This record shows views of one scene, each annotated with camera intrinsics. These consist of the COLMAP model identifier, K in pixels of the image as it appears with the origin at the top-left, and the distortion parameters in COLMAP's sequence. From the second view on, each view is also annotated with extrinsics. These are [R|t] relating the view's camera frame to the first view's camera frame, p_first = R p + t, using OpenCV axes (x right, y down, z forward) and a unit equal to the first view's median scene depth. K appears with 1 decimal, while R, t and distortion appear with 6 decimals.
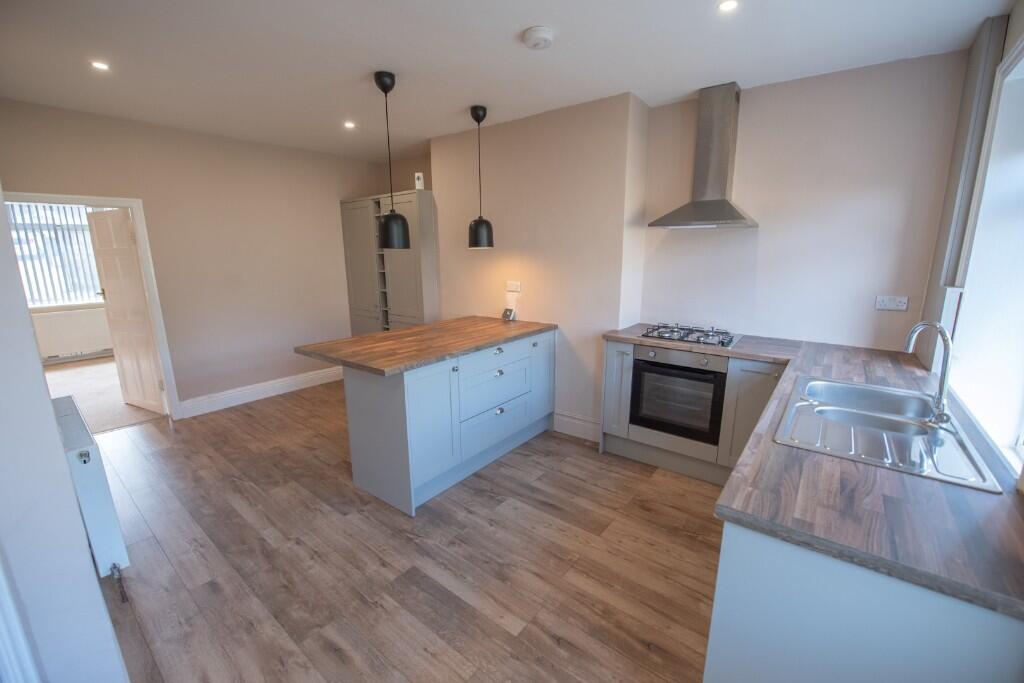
lens RADIAL K [[418.1, 0, 509.2], [0, 418.1, 340.9], [0, 0, 1]] dist [-0.016027, -0.000296]
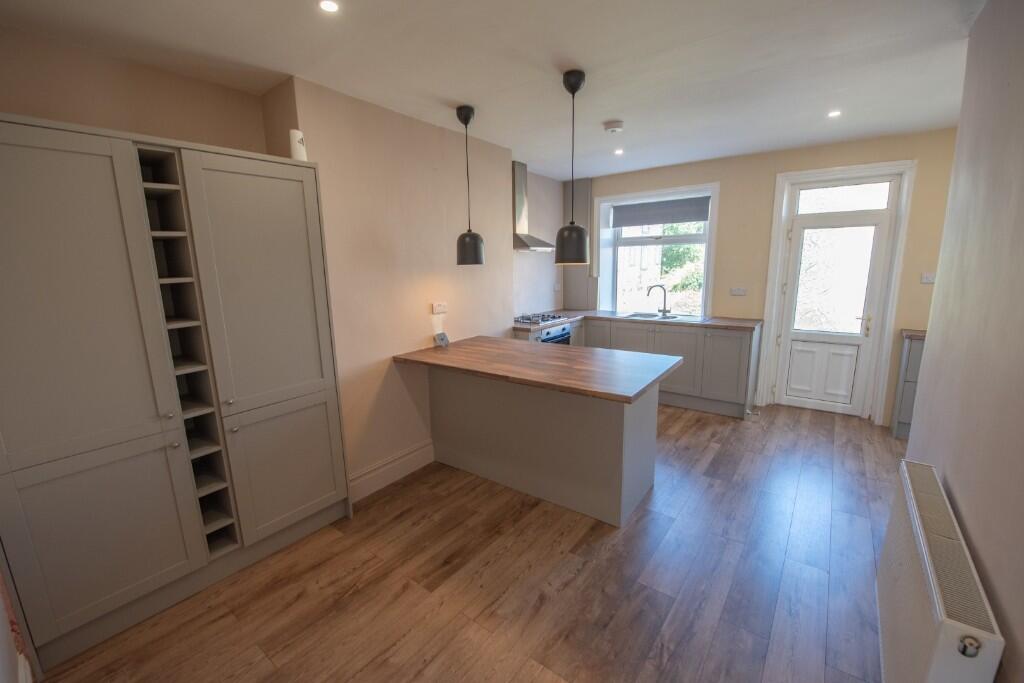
lens RADIAL K [[418.1, 0, 509.2], [0, 418.1, 340.9], [0, 0, 1]] dist [-0.016027, -0.000296]
pose [[-0.013481, -0.180672, 0.983451, -1.516089], [0.228484, 0.956962, 0.178938, -0.322877], [-0.973454, 0.227115, 0.028380, 1.448542]]
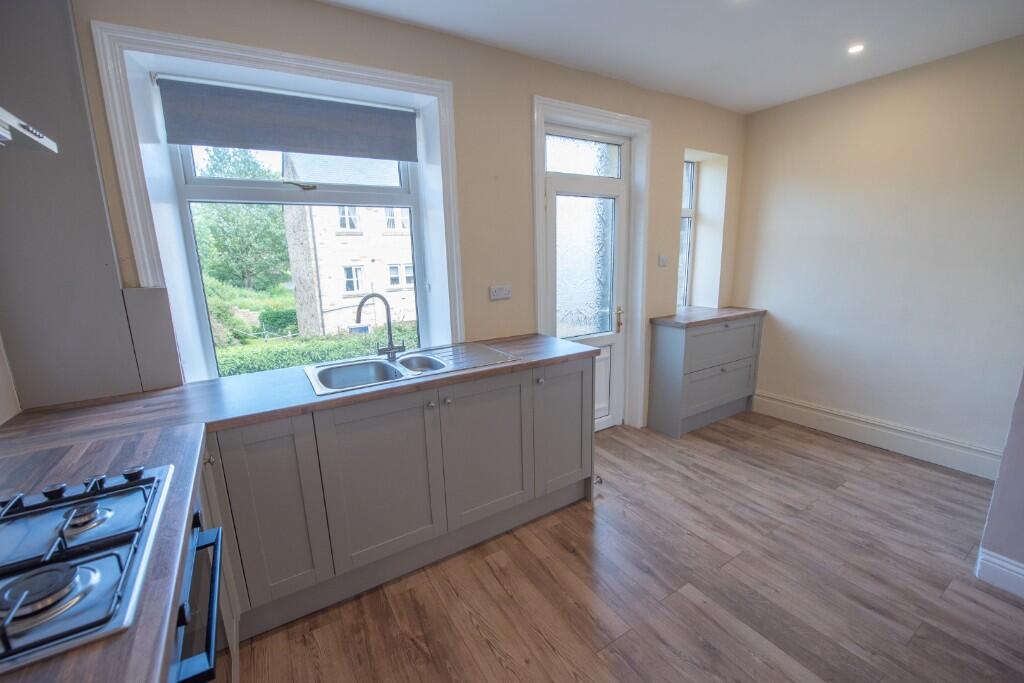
lens RADIAL K [[418.1, 0, 509.2], [0, 418.1, 340.9], [0, 0, 1]] dist [-0.016027, -0.000296]
pose [[-0.940398, -0.042767, 0.337377, 0.093054], [0.098297, 0.915533, 0.390047, -0.270764], [-0.325561, 0.399962, -0.856762, 1.428187]]
